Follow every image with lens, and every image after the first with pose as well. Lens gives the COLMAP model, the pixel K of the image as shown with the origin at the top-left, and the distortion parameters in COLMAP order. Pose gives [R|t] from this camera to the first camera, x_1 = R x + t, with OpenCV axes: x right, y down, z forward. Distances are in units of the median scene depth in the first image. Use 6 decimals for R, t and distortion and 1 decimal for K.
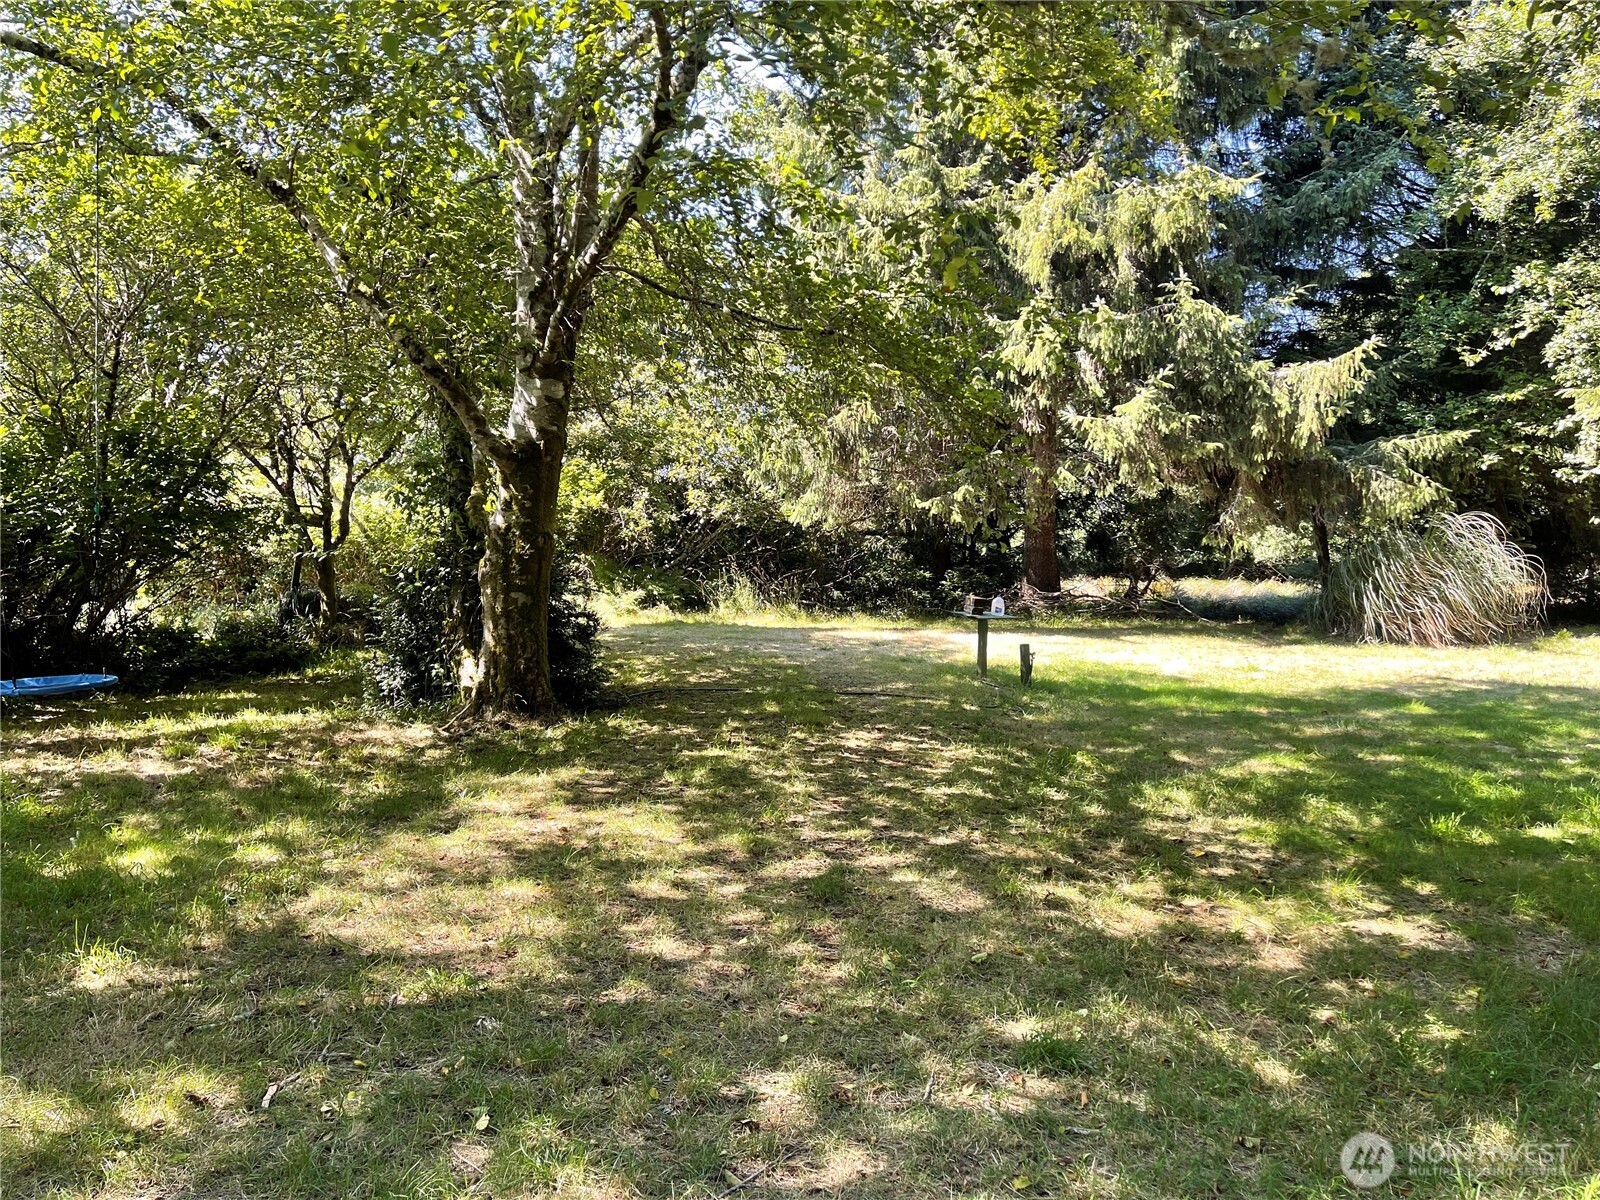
lens RADIAL K [[1184.2, 0, 834.2], [0, 1184.2, 622.6], [0, 0, 1]] dist [-0.005742, -0.003783]
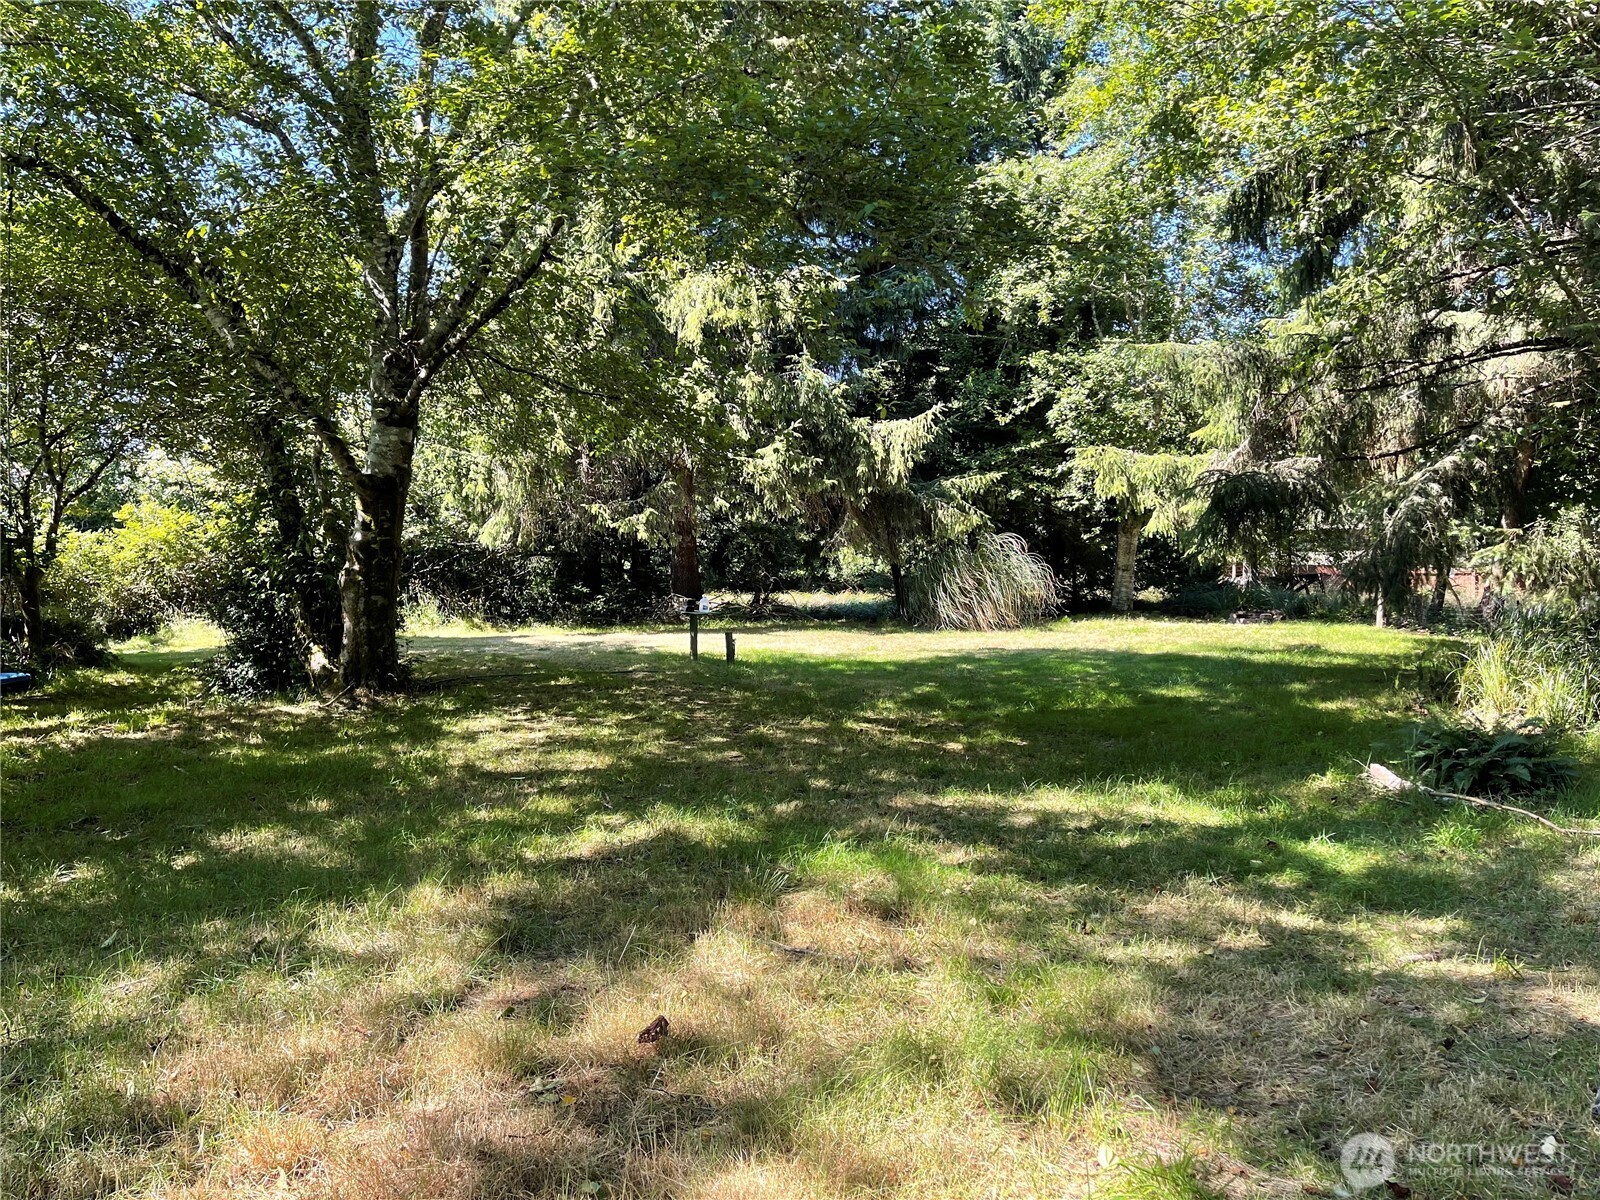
lens RADIAL K [[1176.2, 0, 800.0], [0, 1176.2, 600.0], [0, 0, 1]] dist [0.031804, -0.042612]
pose [[0.933894, -0.025262, 0.356656, -0.167698], [0.040815, 0.998513, -0.036149, 0.023486], [-0.355212, 0.048316, 0.933536, -0.175574]]
